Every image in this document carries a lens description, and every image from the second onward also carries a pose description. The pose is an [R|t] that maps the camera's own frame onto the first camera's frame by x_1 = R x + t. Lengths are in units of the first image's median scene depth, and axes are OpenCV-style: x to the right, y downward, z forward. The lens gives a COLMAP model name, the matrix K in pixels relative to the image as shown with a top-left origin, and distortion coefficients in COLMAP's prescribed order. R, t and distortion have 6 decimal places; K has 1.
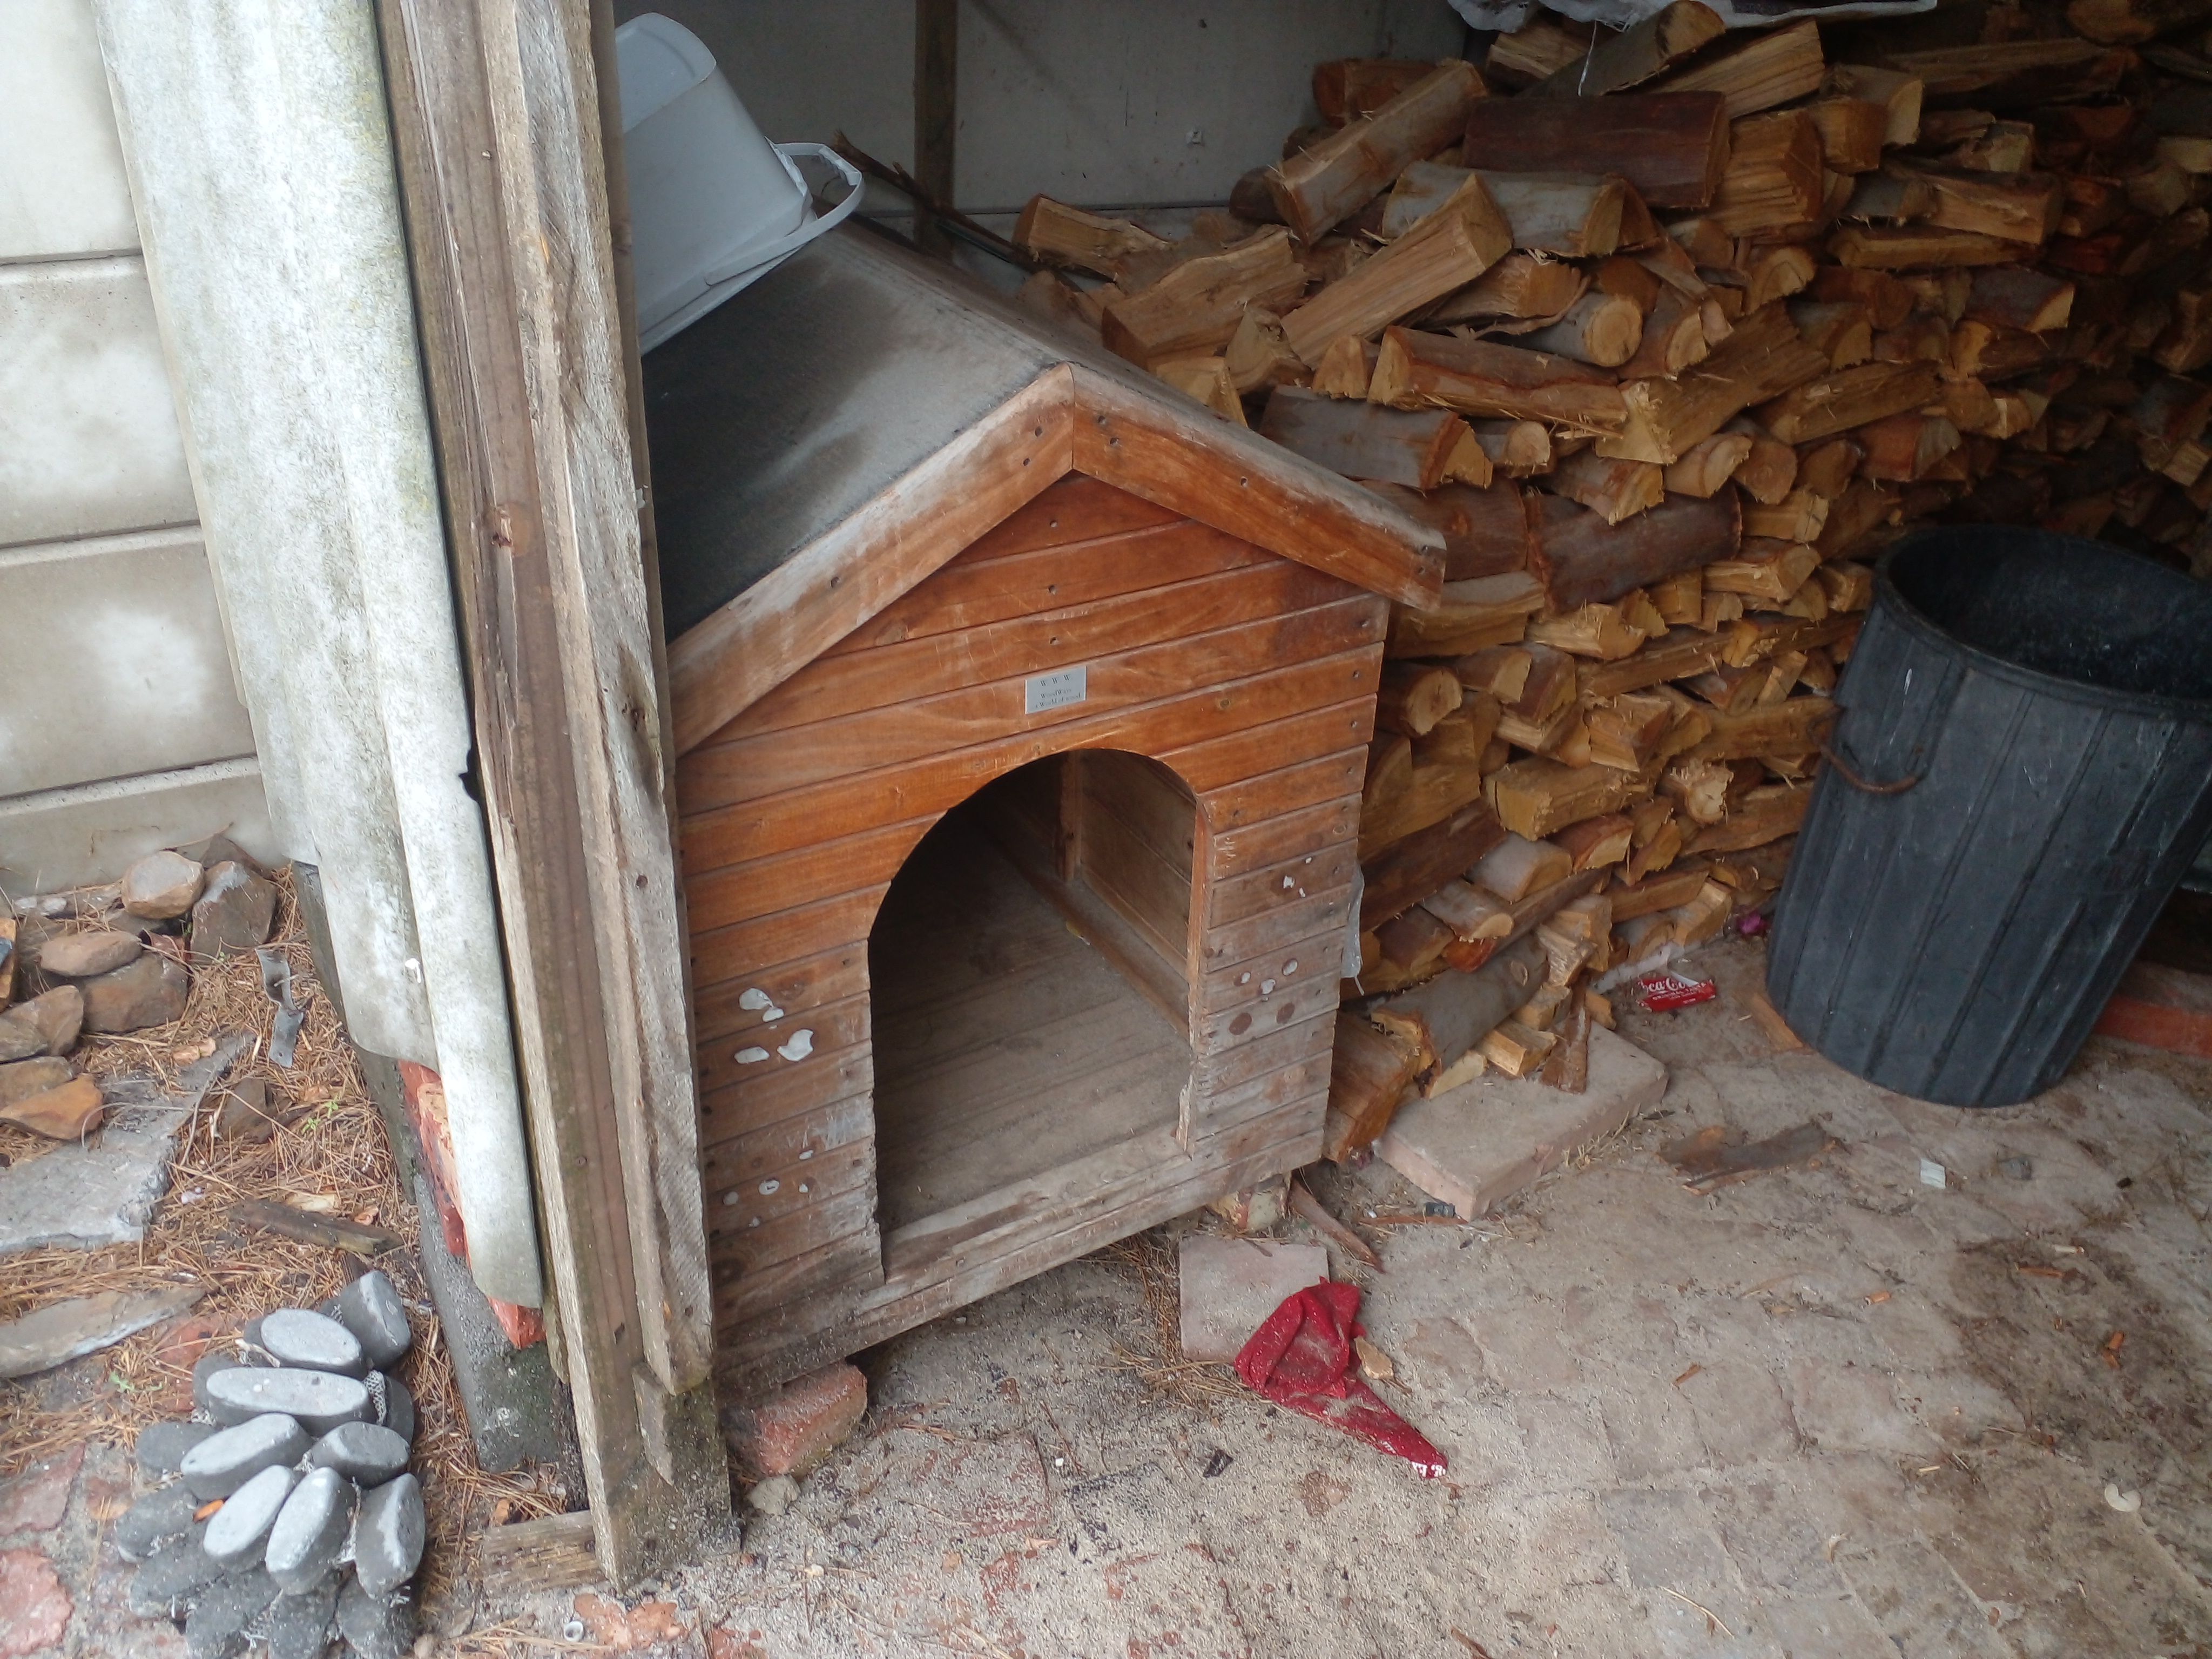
lens RADIAL K [[1794.7, 0, 1105.5], [0, 1794.7, 862.3], [0, 0, 1]] dist [0.041849, -0.065662]
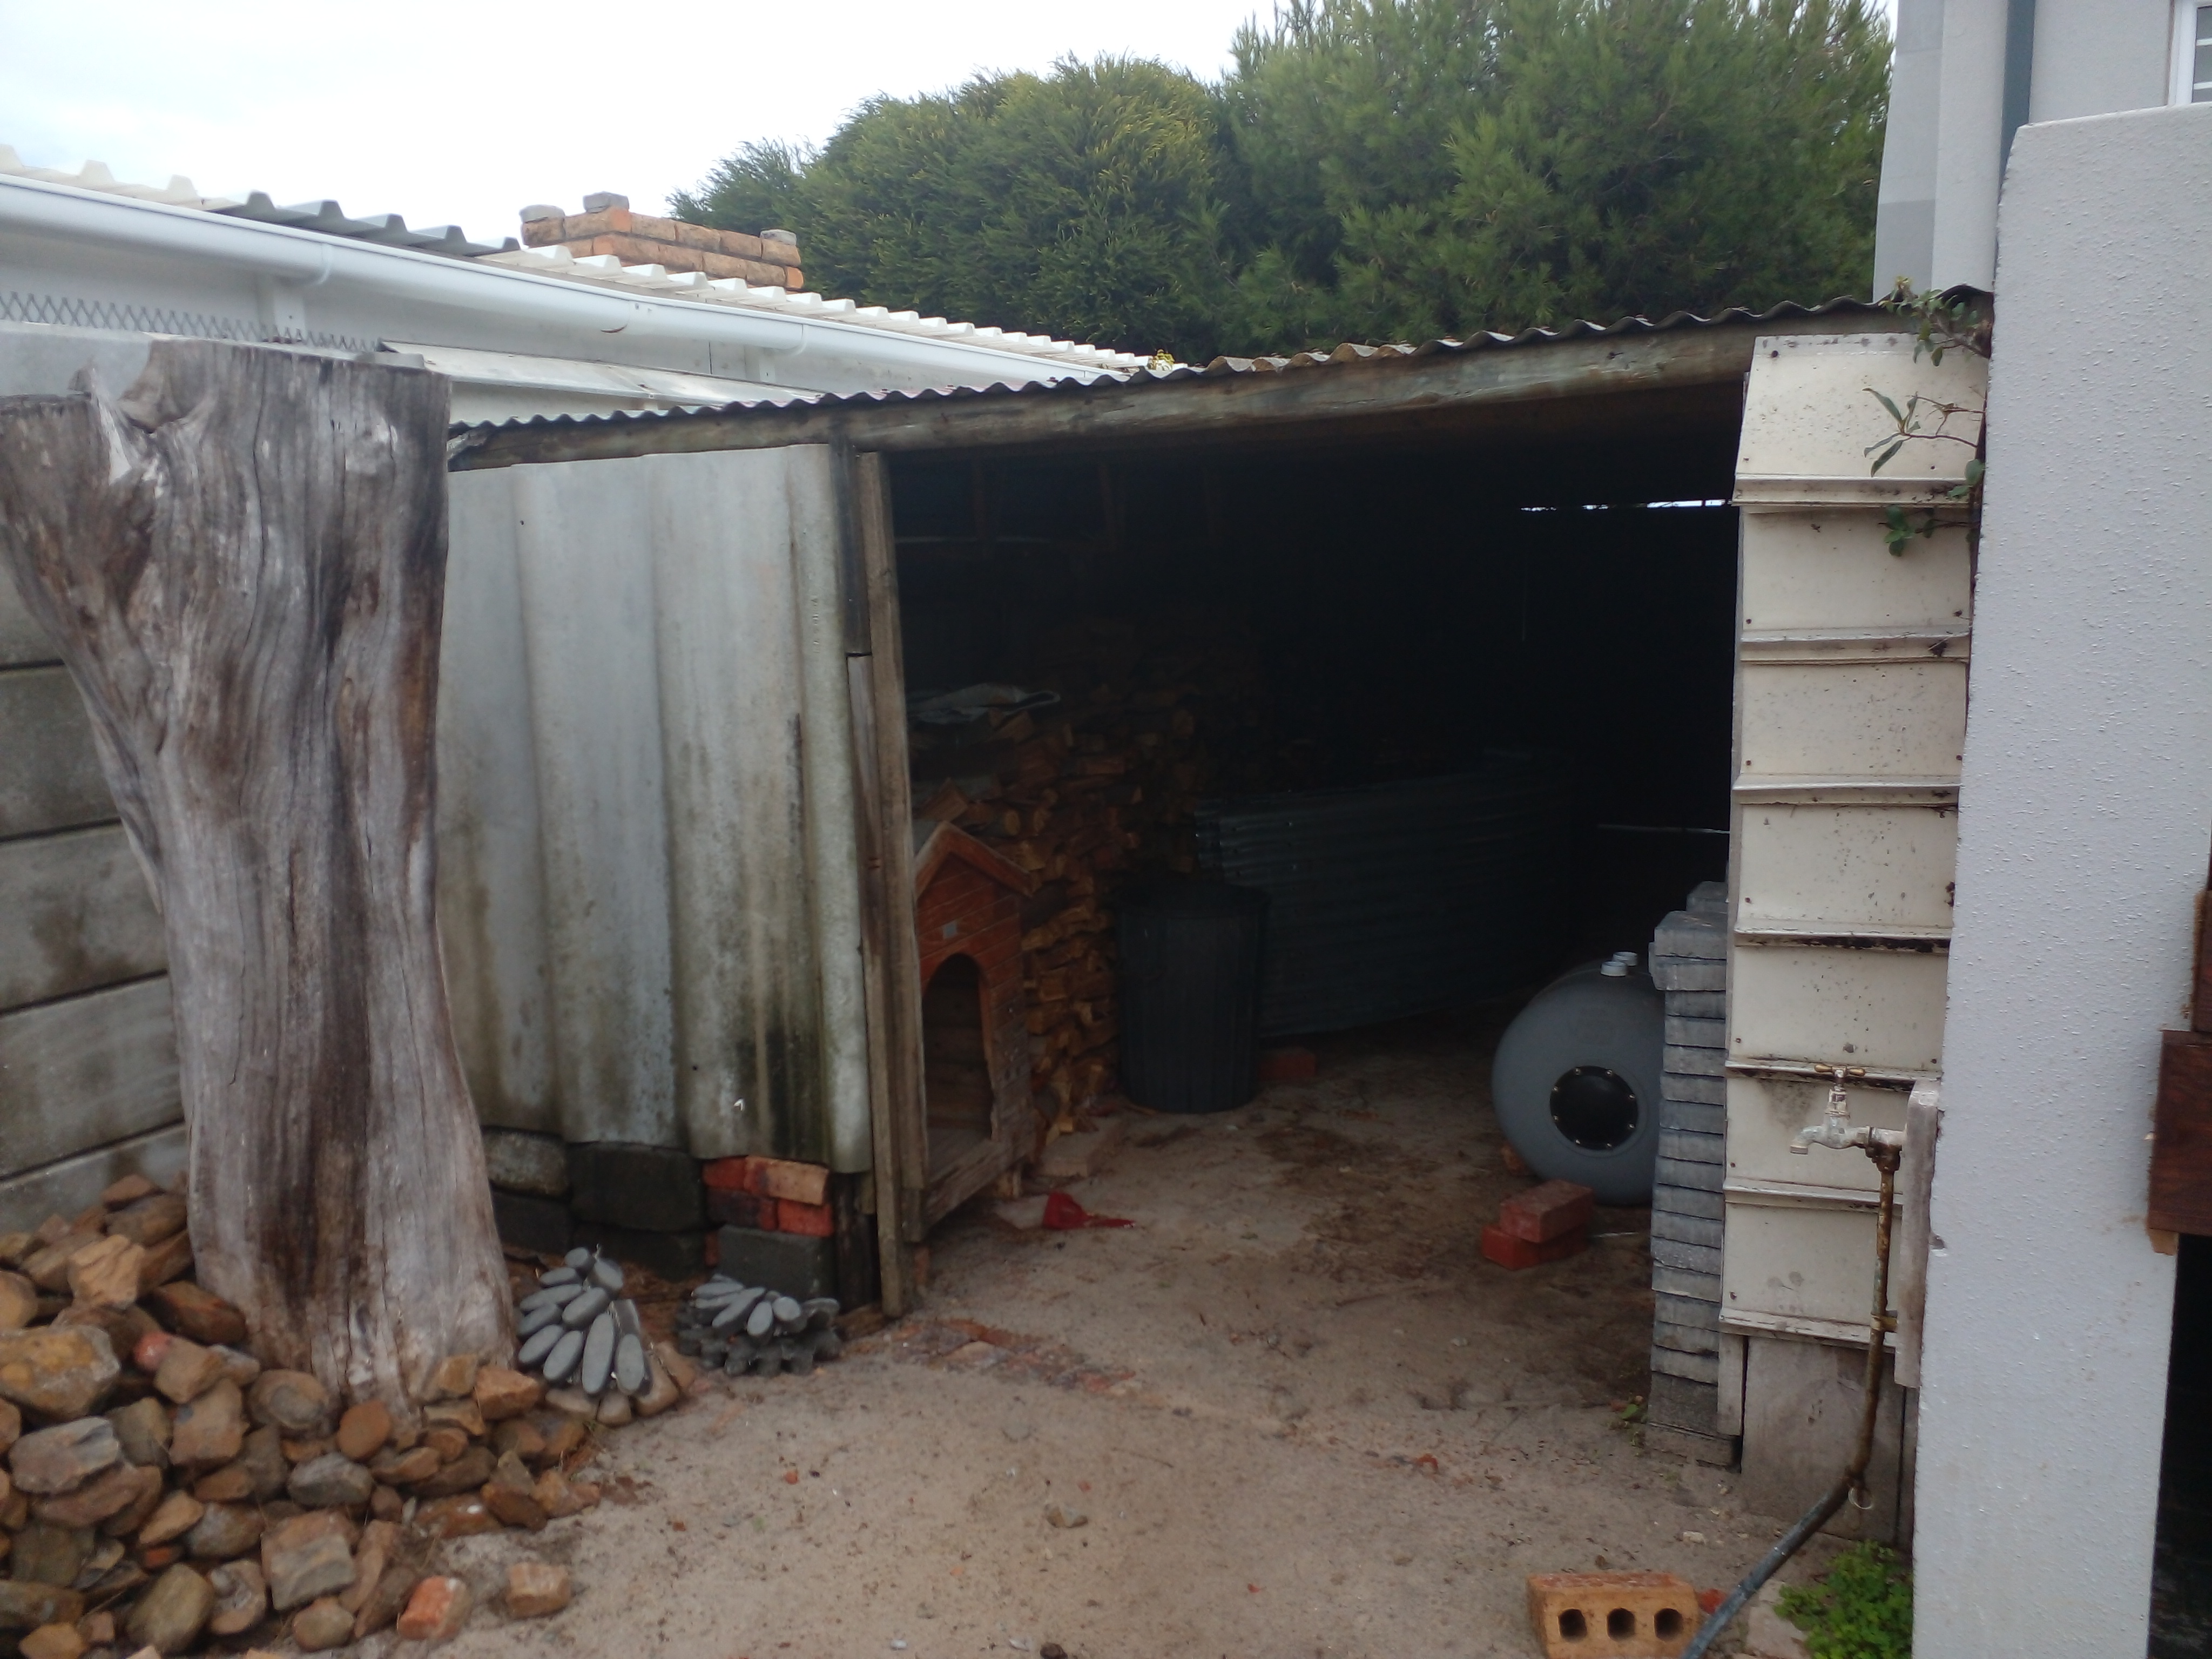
lens RADIAL K [[1794.7, 0, 1105.7], [0, 1794.7, 832.3], [0, 0, 1]] dist [0.041849, -0.065662]
pose [[0.820701, -0.174974, 0.543905, -0.991022], [0.379750, 0.878308, -0.290455, 0.507718], [-0.426895, 0.444925, 0.787275, -1.060022]]
